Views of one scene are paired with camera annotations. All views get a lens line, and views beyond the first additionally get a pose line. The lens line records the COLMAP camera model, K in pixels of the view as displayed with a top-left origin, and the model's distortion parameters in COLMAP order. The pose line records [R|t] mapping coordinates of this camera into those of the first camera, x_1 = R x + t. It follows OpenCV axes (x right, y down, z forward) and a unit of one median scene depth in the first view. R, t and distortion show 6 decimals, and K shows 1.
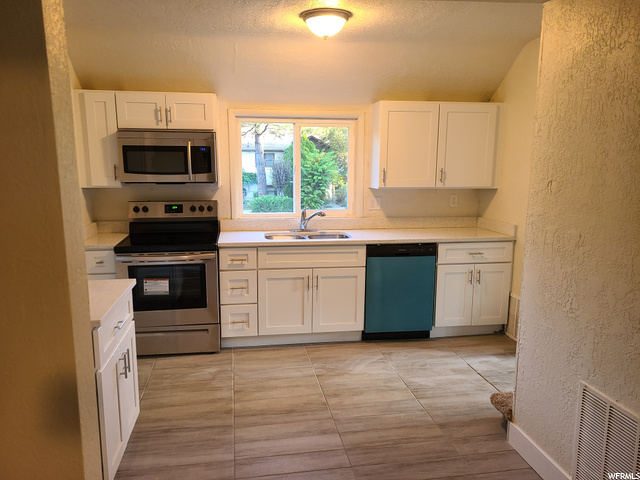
lens RADIAL K [[472.5, 0, 309.5], [0, 472.5, 241.6], [0, 0, 1]] dist [0.058127, -0.039910]
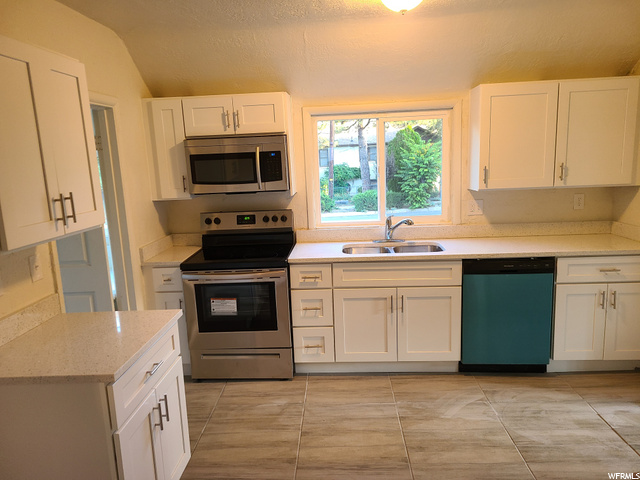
lens RADIAL K [[472.5, 0, 317.2], [0, 472.5, 243.0], [0, 0, 1]] dist [0.058127, -0.039910]
pose [[0.978012, -0.006659, -0.208441, 0.047229], [0.010053, 0.999833, 0.015230, -0.040363], [0.208304, -0.016990, 0.977916, 0.136285]]
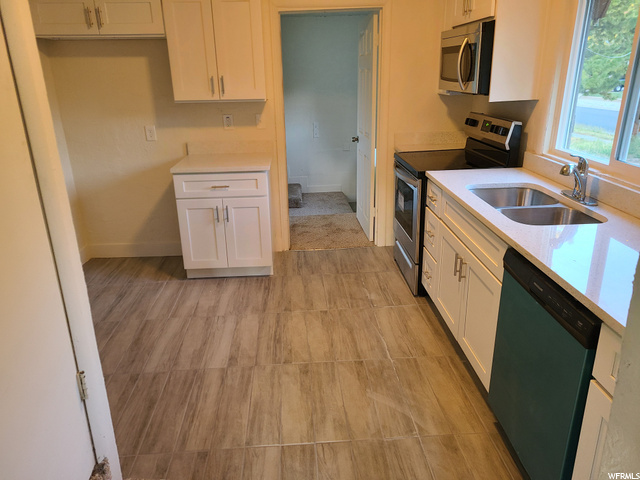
lens RADIAL K [[472.5, 0, 319.3], [0, 472.5, 239.8], [0, 0, 1]] dist [0.058127, -0.039910]
pose [[-0.100320, 0.341394, -0.934551, 0.630469], [-0.148799, 0.923578, 0.353358, -0.150433], [0.983766, 0.174509, -0.041854, 0.873917]]
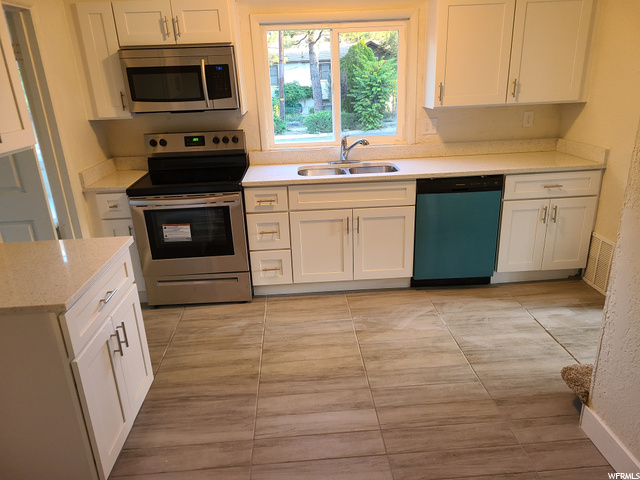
lens RADIAL K [[472.5, 0, 321.1], [0, 472.5, 244.6], [0, 0, 1]] dist [0.058127, -0.039910]
pose [[0.994484, -0.005161, -0.104763, 0.041364], [0.023965, 0.983549, 0.179044, -0.036320], [0.102116, -0.180567, 0.978247, 0.144492]]
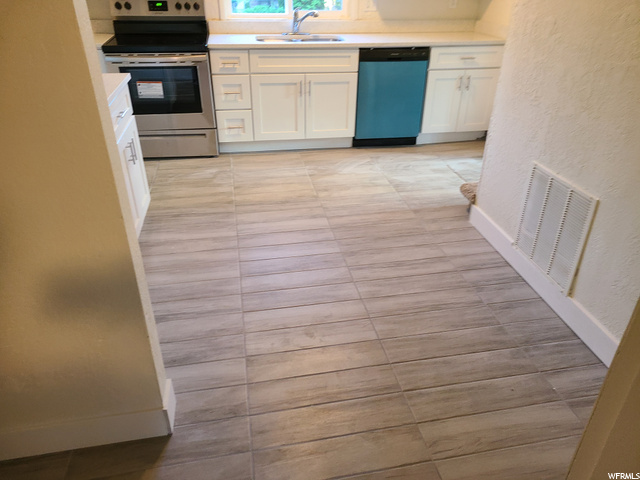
lens RADIAL K [[472.5, 0, 323.1], [0, 472.5, 234.8], [0, 0, 1]] dist [0.058127, -0.039910]
pose [[0.999530, -0.006253, 0.030011, 0.013247], [-0.004263, 0.941111, 0.338072, 0.039331], [-0.030358, -0.338041, 0.940642, -0.071466]]
